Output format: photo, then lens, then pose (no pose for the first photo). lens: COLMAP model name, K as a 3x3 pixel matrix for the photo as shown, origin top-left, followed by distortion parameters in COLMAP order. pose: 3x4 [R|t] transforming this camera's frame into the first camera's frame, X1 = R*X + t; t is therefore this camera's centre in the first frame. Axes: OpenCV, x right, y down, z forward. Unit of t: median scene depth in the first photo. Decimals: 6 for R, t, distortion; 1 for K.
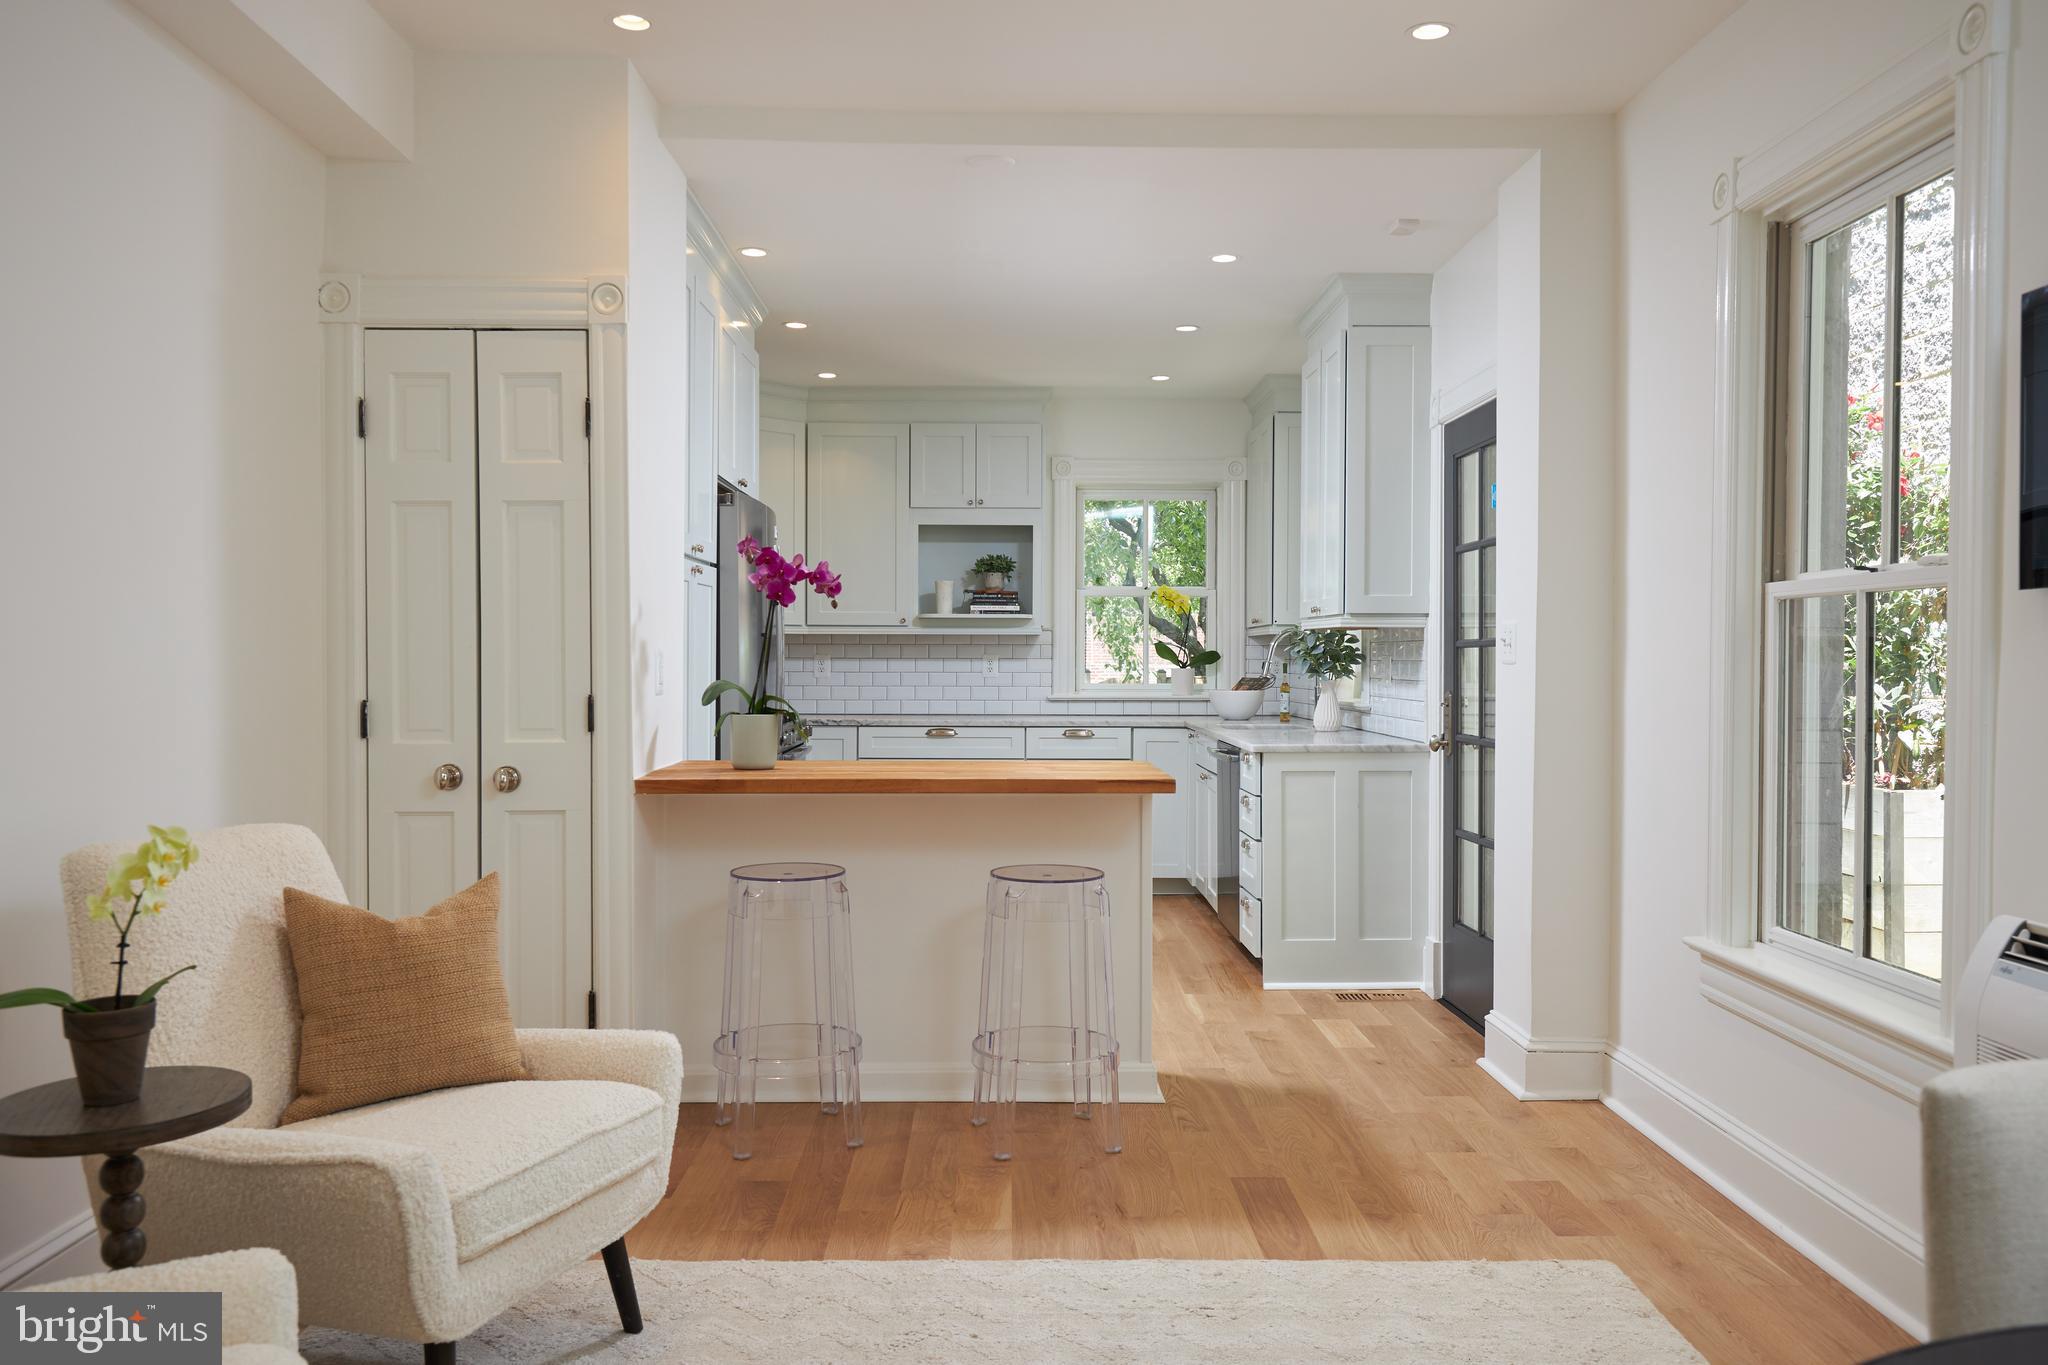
lens RADIAL K [[1568.8, 0, 1024.0], [0, 1568.8, 682.5], [0, 0, 1]] dist [0.022533, -0.000441]
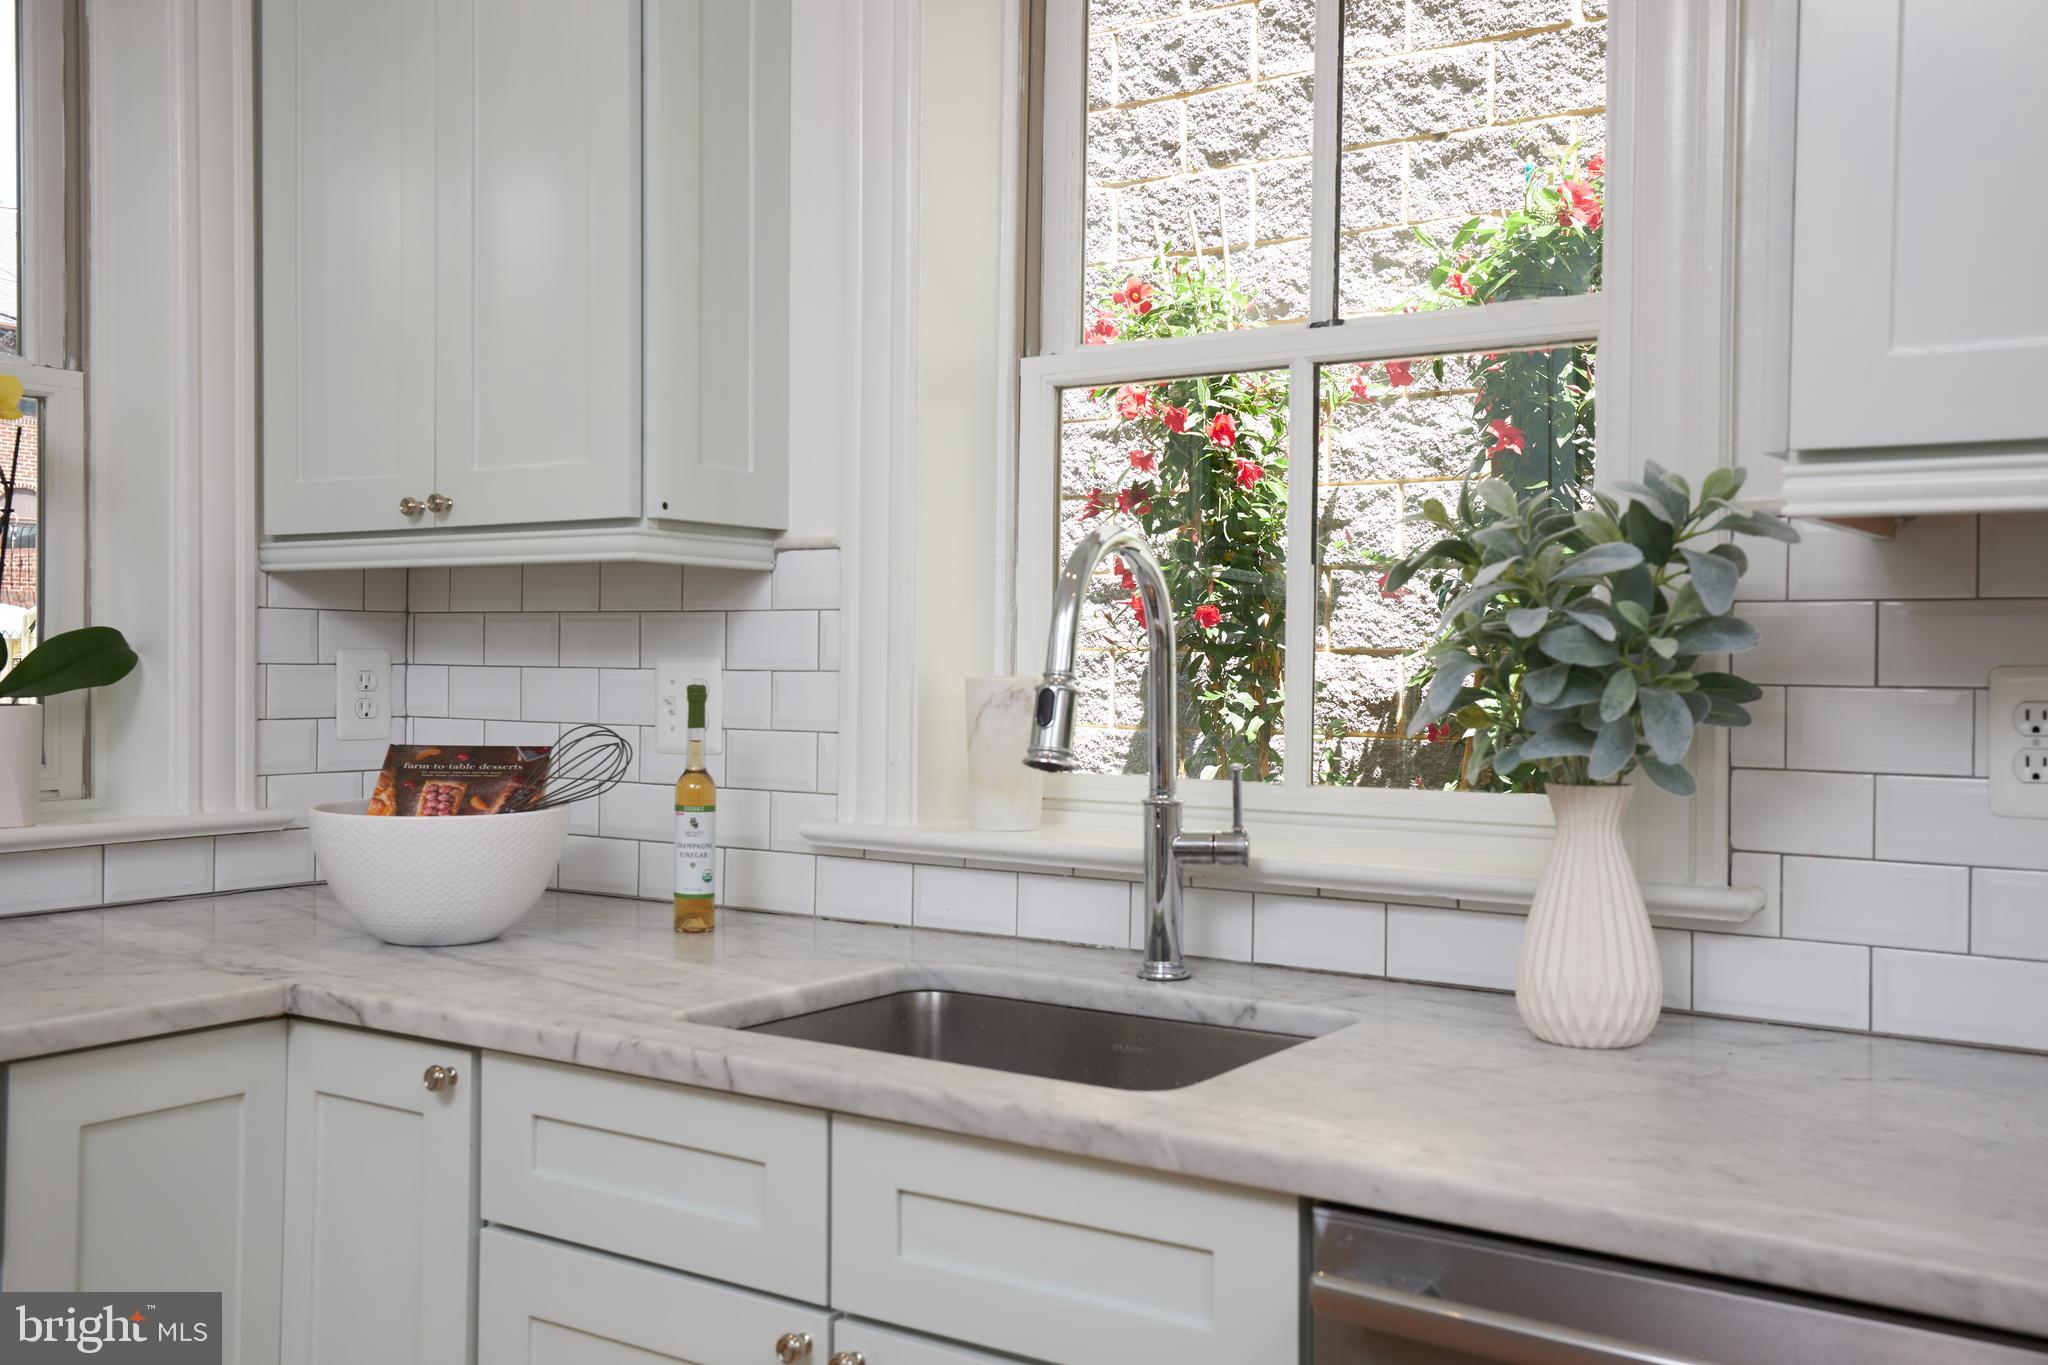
lens RADIAL K [[1989.6, 0, 1024.0], [0, 1989.6, 682.5], [0, 0, 1]] dist [0.067576, -0.003449]
pose [[0.573305, -0.013149, 0.819237, -0.049409], [0.010206, 0.999908, 0.008907, -0.014622], [-0.819278, 0.003255, 0.573387, 0.770797]]
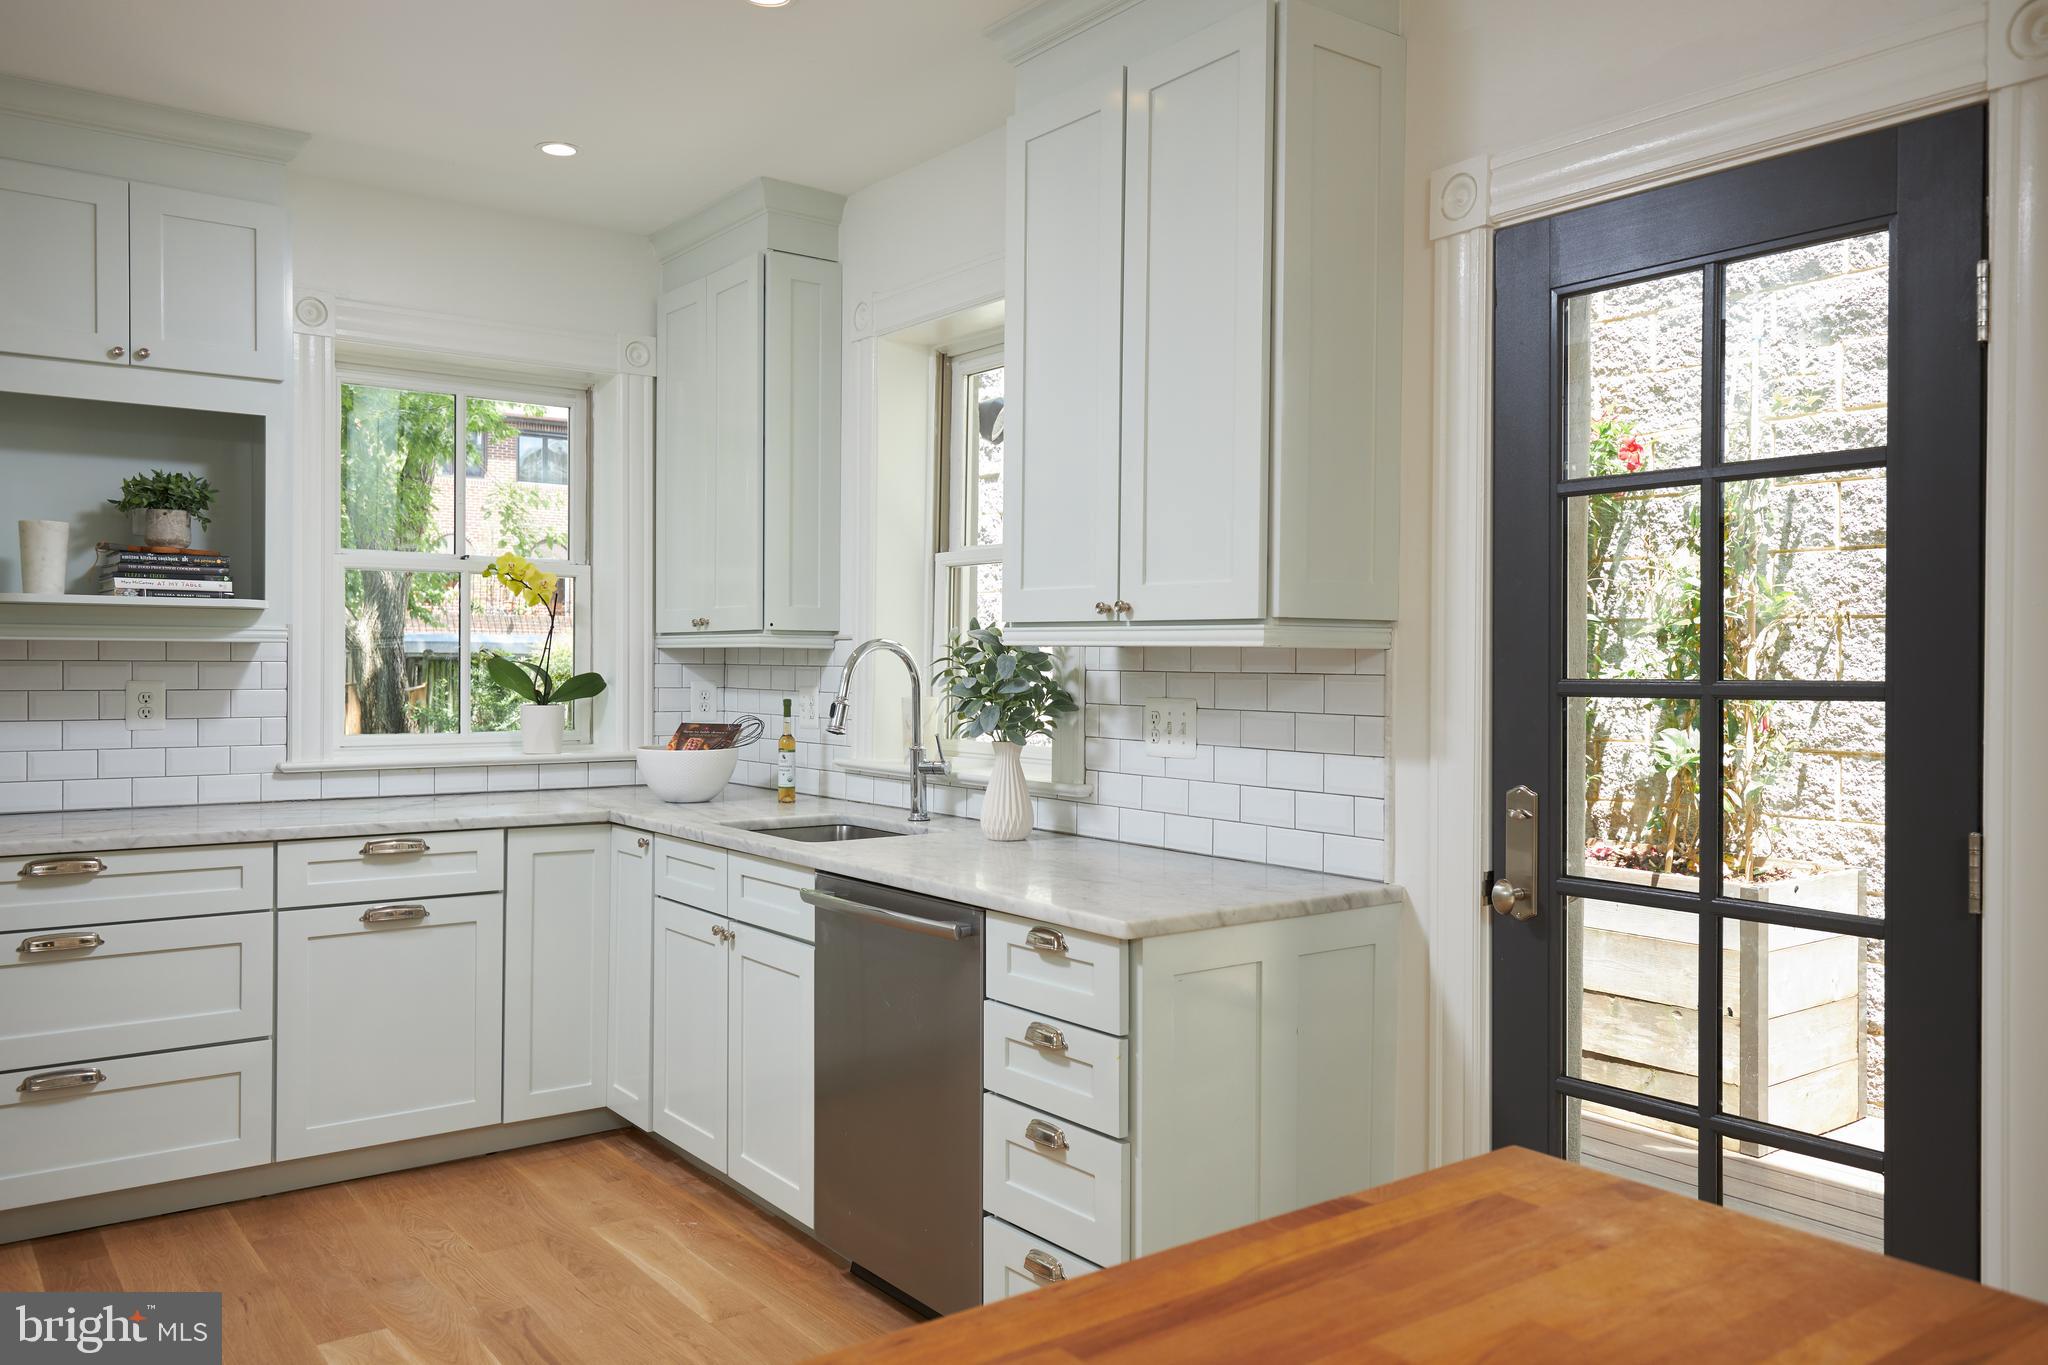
lens RADIAL K [[1568.8, 0, 1024.0], [0, 1568.8, 682.5], [0, 0, 1]] dist [0.022533, -0.000441]
pose [[0.809465, -0.005932, 0.587138, -0.093097], [0.005258, 0.999982, 0.002854, -0.019042], [-0.587144, 0.000776, 0.809482, 0.484010]]
